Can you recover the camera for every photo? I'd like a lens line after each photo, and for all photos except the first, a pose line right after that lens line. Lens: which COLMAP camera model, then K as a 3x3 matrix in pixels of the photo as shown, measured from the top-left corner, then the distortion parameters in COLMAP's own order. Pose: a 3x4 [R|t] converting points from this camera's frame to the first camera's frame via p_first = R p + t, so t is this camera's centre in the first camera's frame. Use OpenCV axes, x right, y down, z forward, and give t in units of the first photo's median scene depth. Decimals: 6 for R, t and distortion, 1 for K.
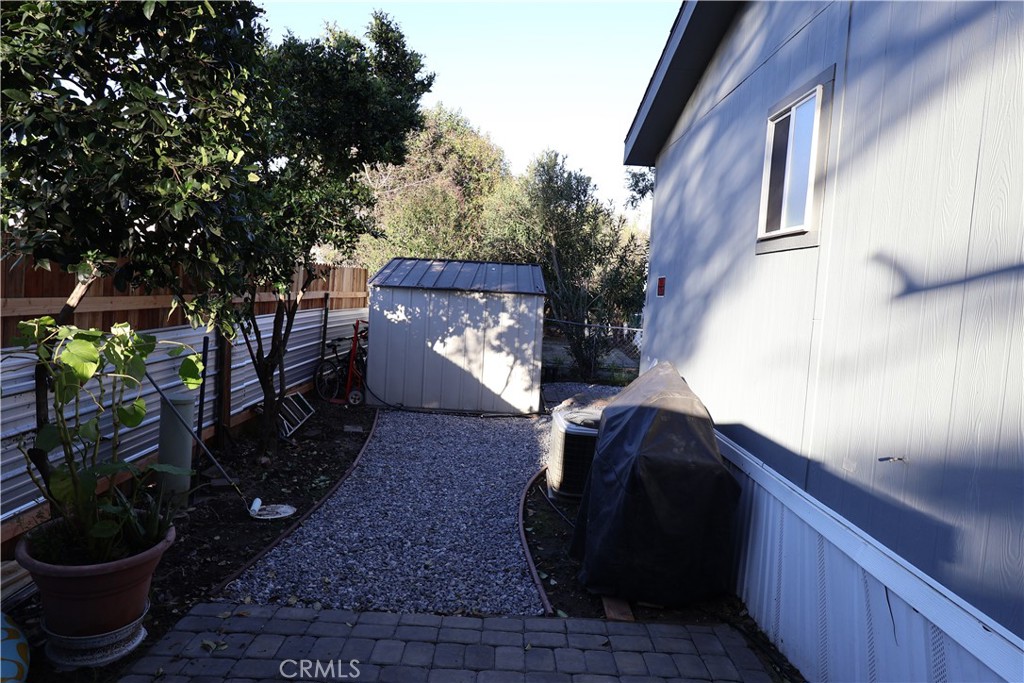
lens RADIAL K [[672.1, 0, 515.3], [0, 672.1, 338.6], [0, 0, 1]] dist [0.001459, -0.002299]
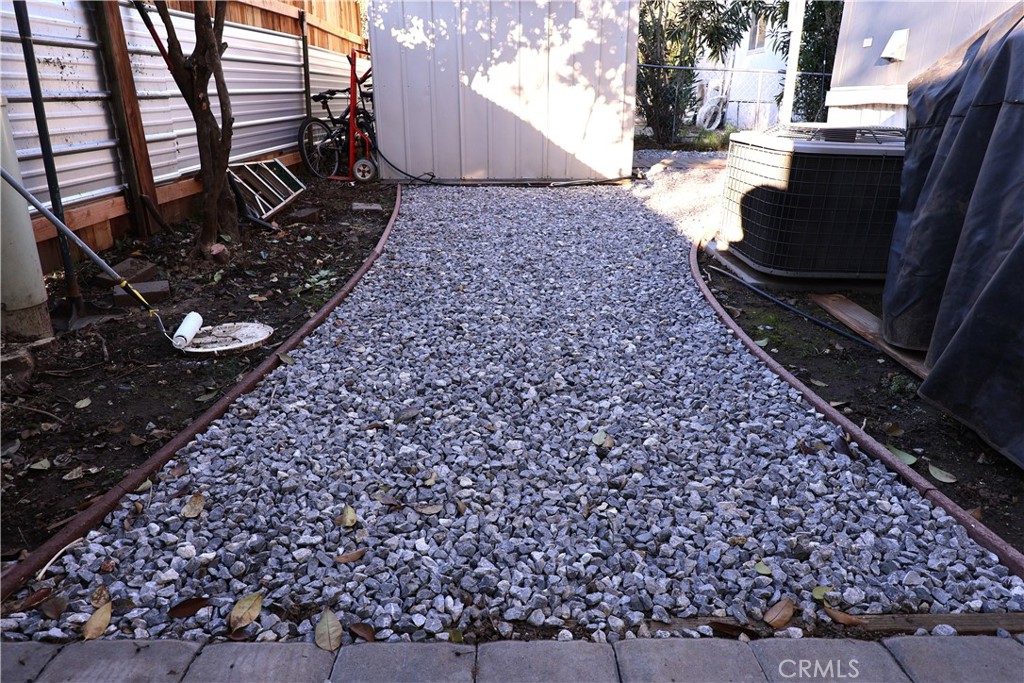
lens RADIAL K [[672.1, 0, 512.0], [0, 672.1, 342.4], [0, 0, 1]] dist [0.001459, -0.002299]
pose [[0.998137, -0.054364, -0.027703, -0.126168], [0.059885, 0.959853, 0.274036, 0.125975], [0.011693, -0.275184, 0.961320, 0.478826]]
